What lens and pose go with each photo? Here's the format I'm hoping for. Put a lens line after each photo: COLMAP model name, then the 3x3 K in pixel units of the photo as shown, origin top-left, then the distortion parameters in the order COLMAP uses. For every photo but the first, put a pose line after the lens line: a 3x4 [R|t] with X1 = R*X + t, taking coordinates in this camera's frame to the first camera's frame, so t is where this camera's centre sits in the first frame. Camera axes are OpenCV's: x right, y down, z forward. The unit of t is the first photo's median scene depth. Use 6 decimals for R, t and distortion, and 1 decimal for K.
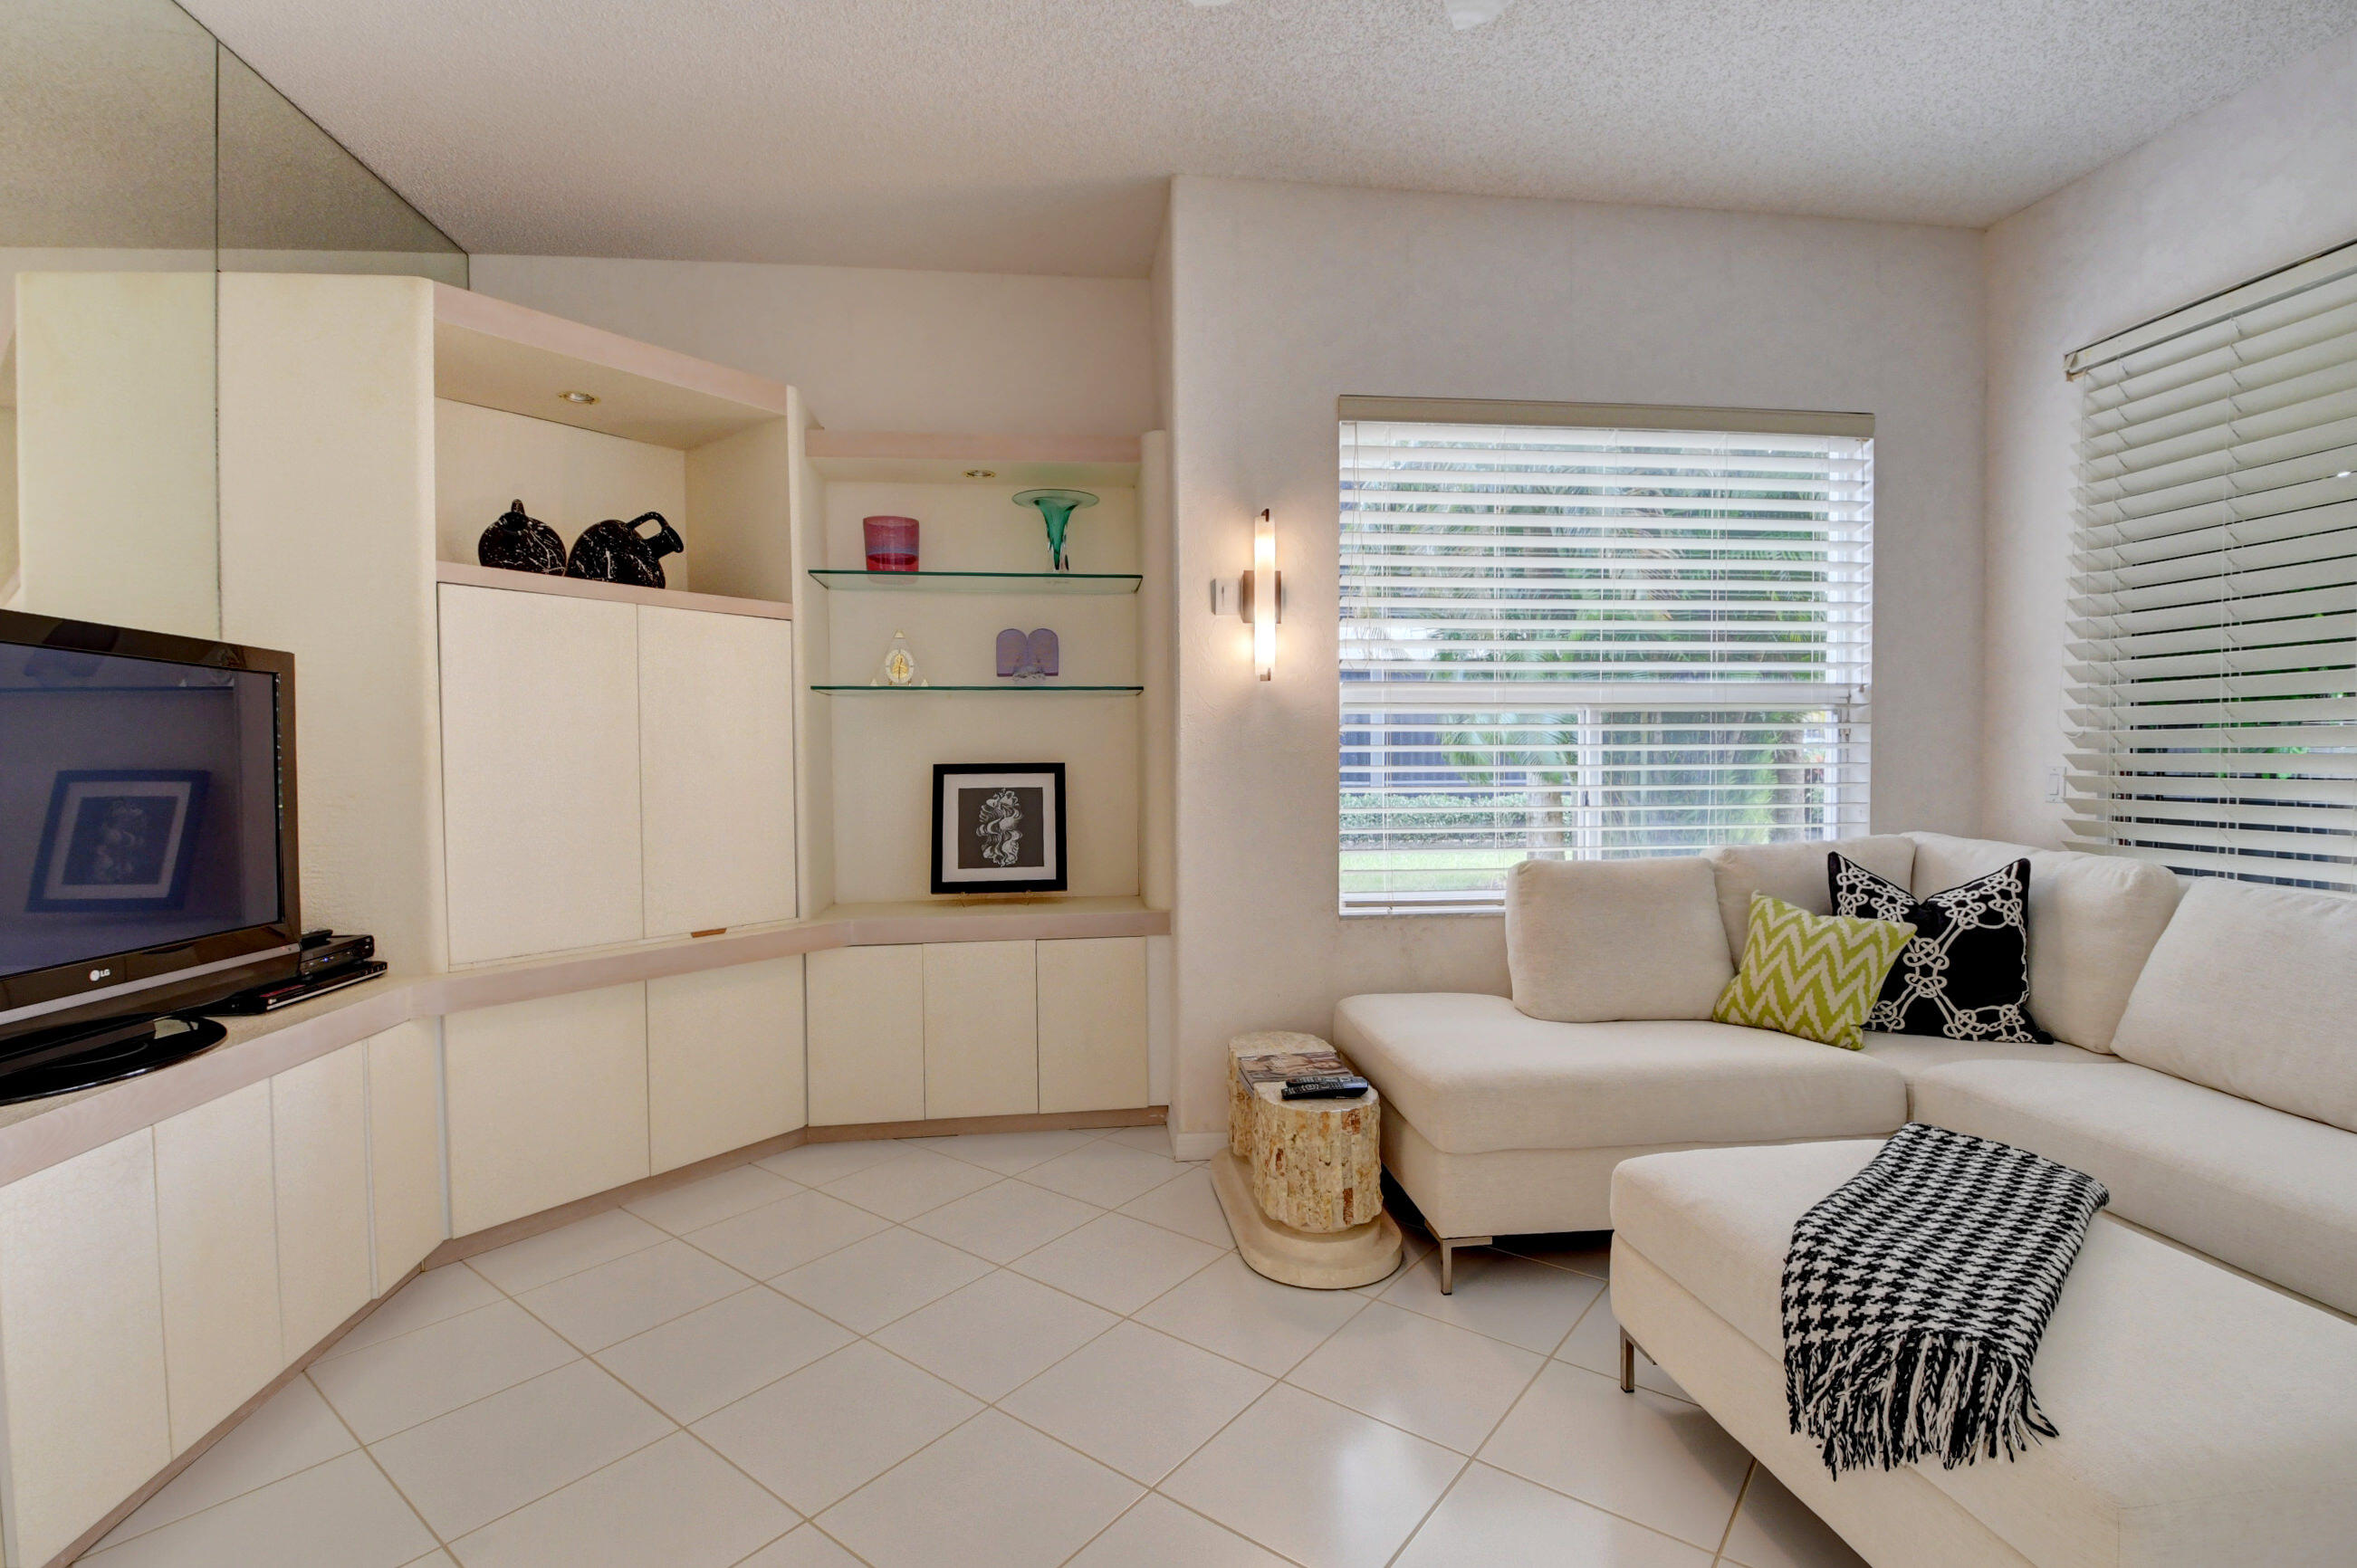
lens RADIAL K [[1090.8, 0, 1159.2], [0, 1090.8, 786.8], [0, 0, 1]] dist [-0.015262, -0.007687]
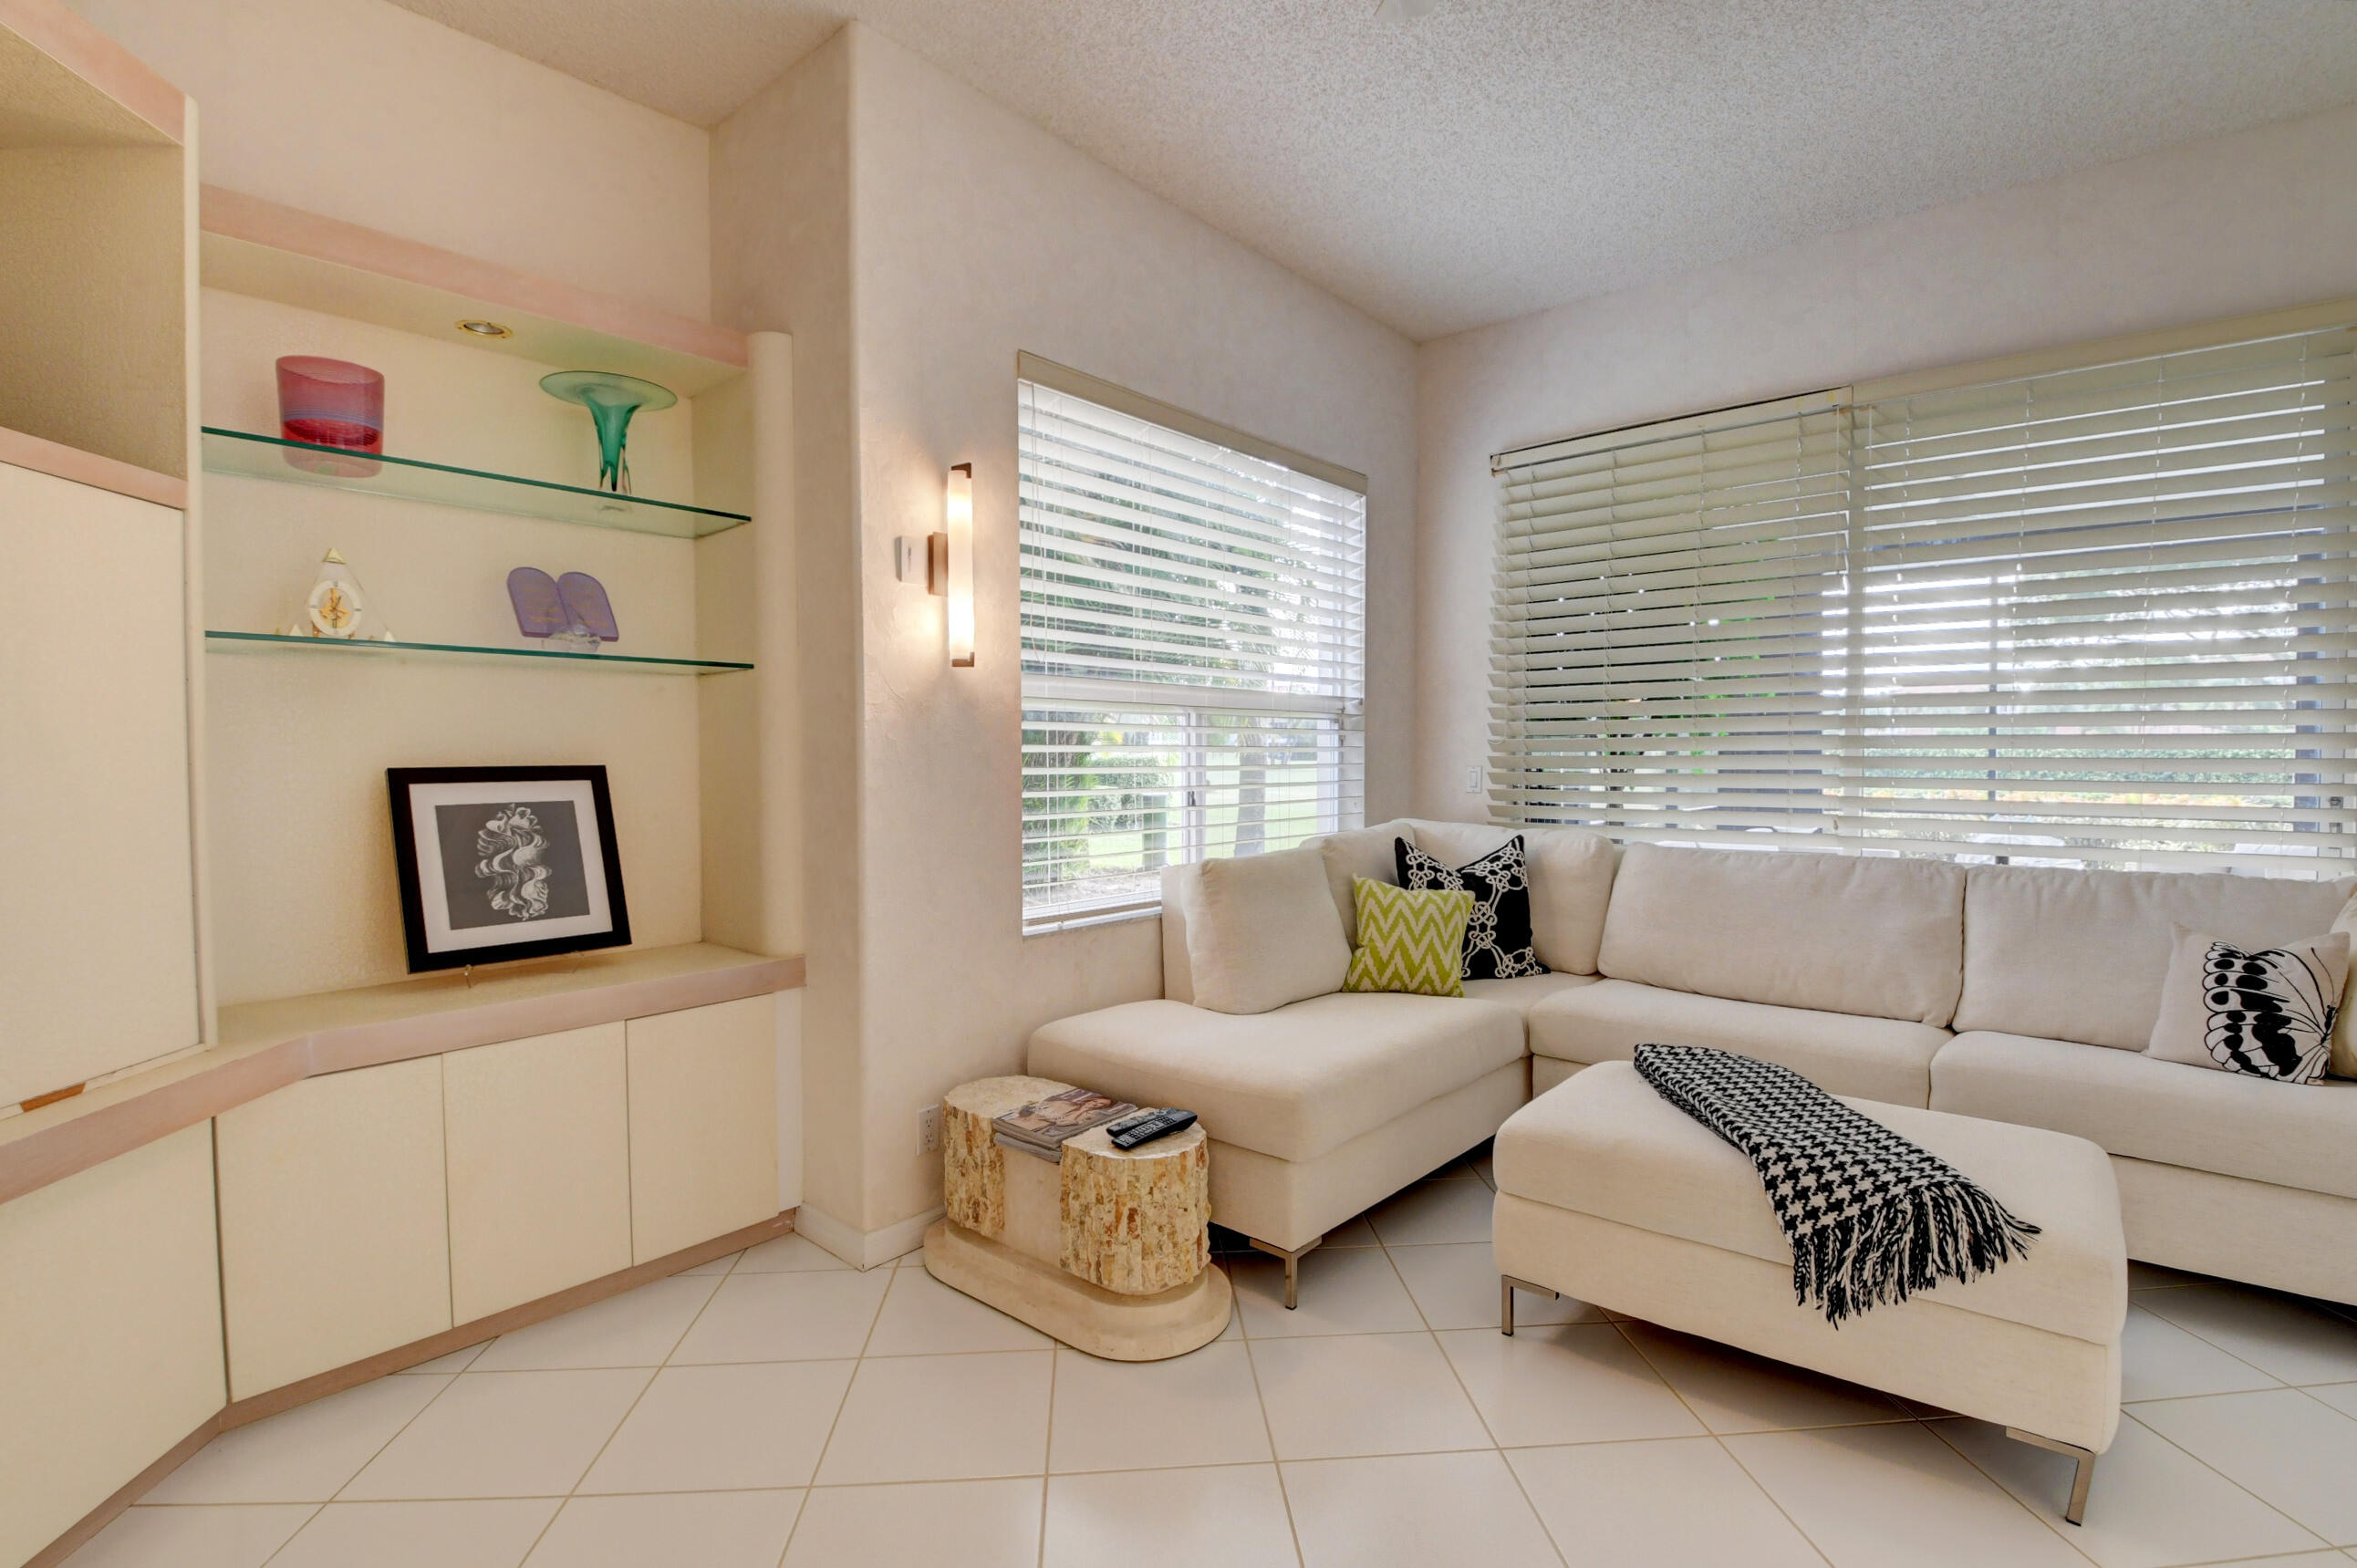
lens RADIAL K [[1090.9, 0, 1162.0], [0, 1090.9, 795.6], [0, 0, 1]] dist [-0.015262, -0.007687]
pose [[0.729443, -0.022244, 0.683680, -0.384093], [0.018508, 0.999747, 0.012781, -0.006162], [-0.683792, 0.003330, 0.729670, 0.293357]]
